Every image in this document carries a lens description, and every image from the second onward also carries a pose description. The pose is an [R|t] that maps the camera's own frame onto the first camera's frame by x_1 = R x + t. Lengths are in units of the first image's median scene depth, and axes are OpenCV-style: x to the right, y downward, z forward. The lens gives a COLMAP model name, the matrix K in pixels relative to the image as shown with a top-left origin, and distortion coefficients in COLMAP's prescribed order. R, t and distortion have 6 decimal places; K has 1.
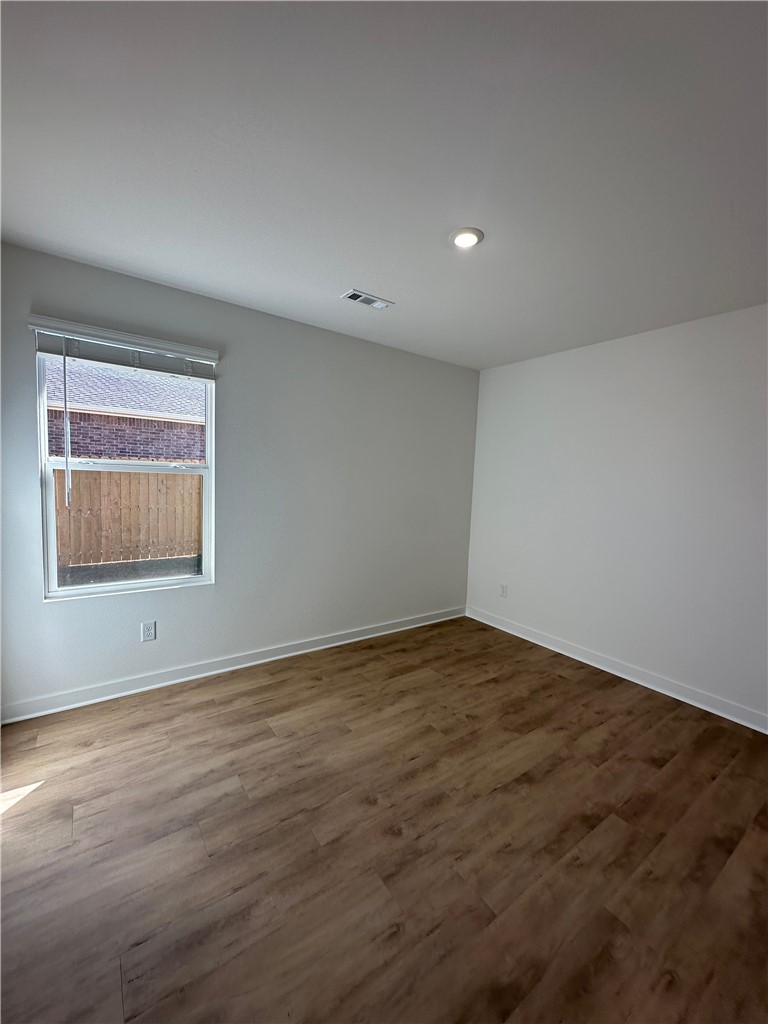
lens RADIAL K [[412.0, 0, 386.7], [0, 412.0, 508.6], [0, 0, 1]] dist [-0.001356, -0.000511]
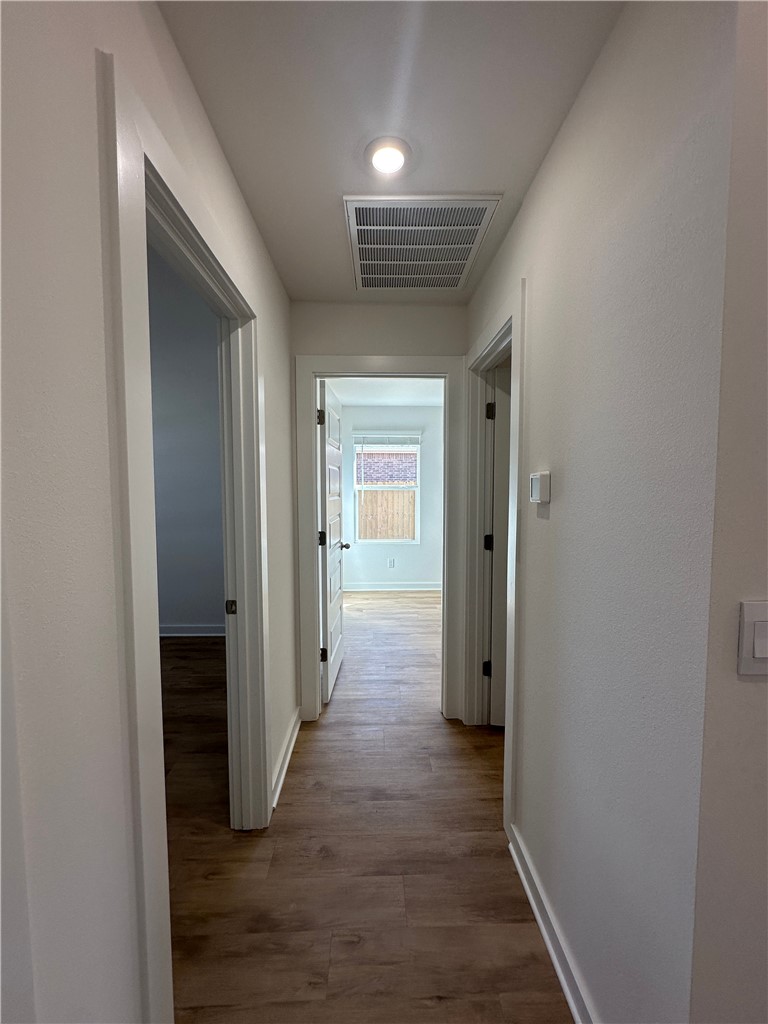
lens RADIAL K [[412.0, 0, 382.3], [0, 412.0, 511.8], [0, 0, 1]] dist [-0.001356, -0.000511]
pose [[0.823410, -0.000403, -0.567447, 0.598716], [-0.017187, 0.999523, -0.025649, 0.082204], [0.567187, 0.030872, 0.823010, -0.797502]]
